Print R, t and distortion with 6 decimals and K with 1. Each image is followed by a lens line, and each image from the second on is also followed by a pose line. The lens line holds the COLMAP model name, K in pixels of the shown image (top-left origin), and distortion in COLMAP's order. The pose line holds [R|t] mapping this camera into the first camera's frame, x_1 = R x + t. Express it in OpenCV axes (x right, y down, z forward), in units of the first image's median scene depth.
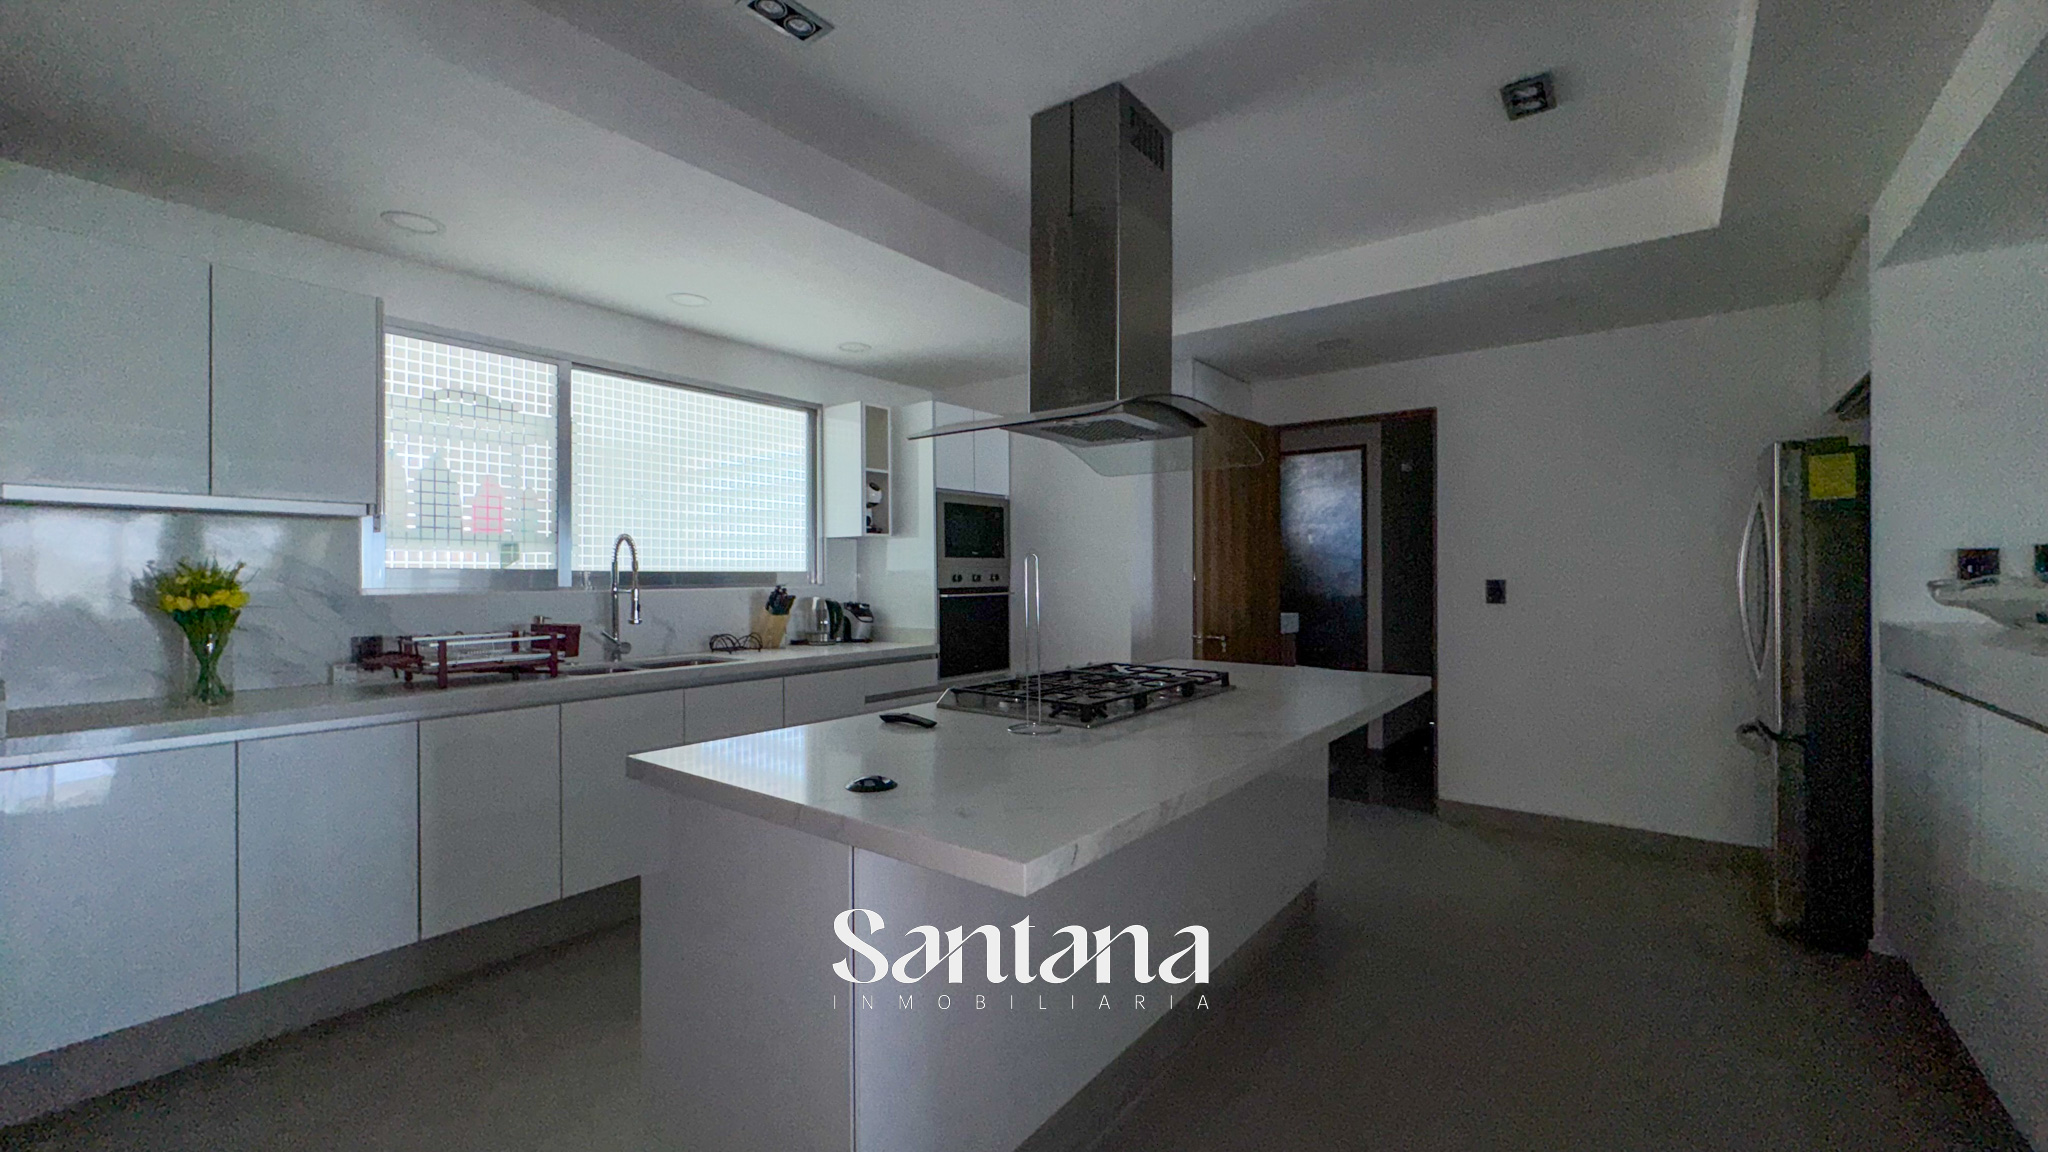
lens RADIAL K [[821.8, 0, 1024.0], [0, 821.8, 576.0], [0, 0, 1]] dist [-0.000951, -0.000259]
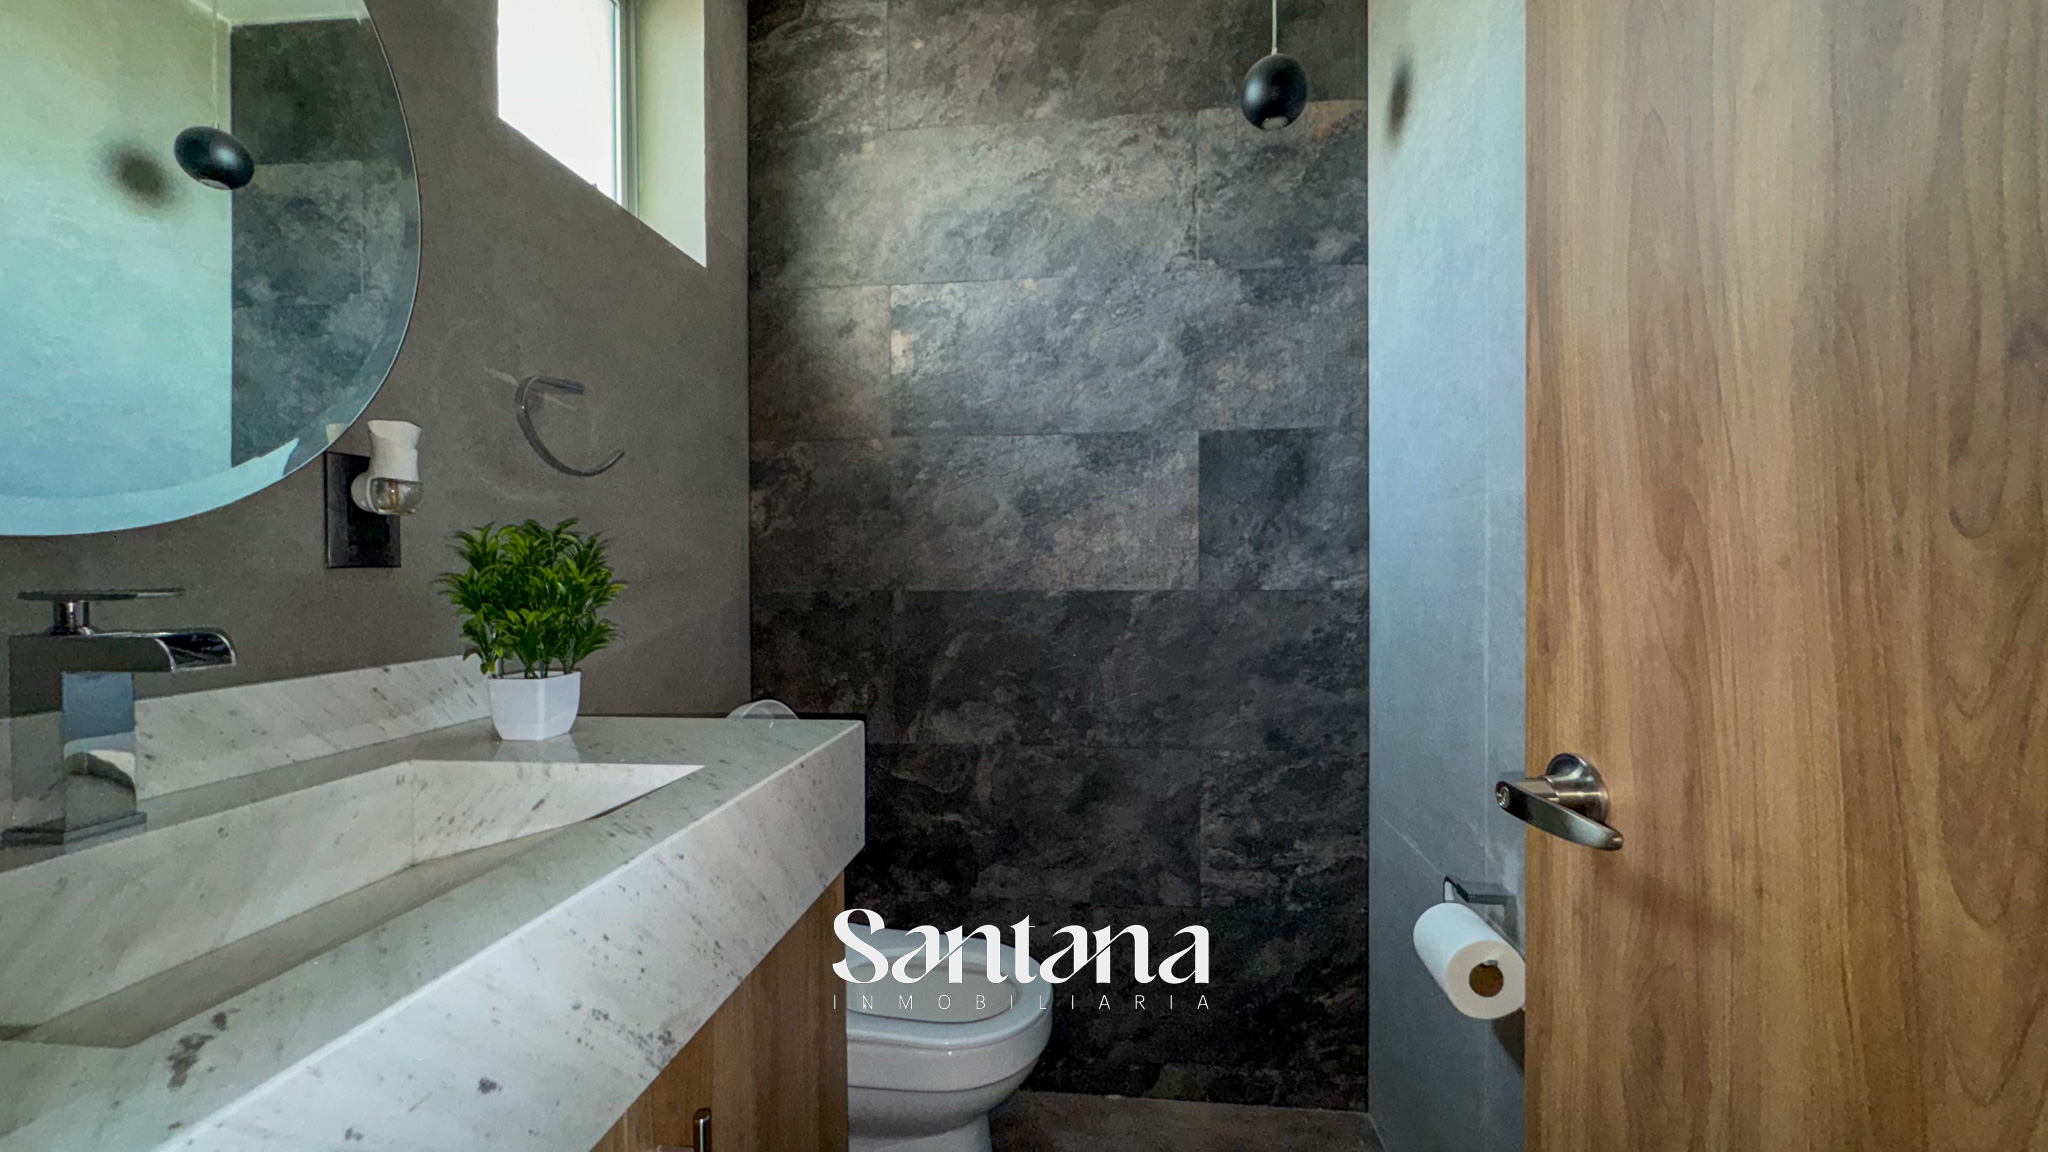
lens RADIAL K [[821.8, 0, 1024.0], [0, 821.8, 576.0], [0, 0, 1]] dist [-0.000951, -0.000259]
pose [[0.855624, -0.008313, 0.517531, 0.258873], [0.004589, 0.999954, 0.008475, 0.017823], [-0.517577, -0.004876, 0.855623, 0.786651]]
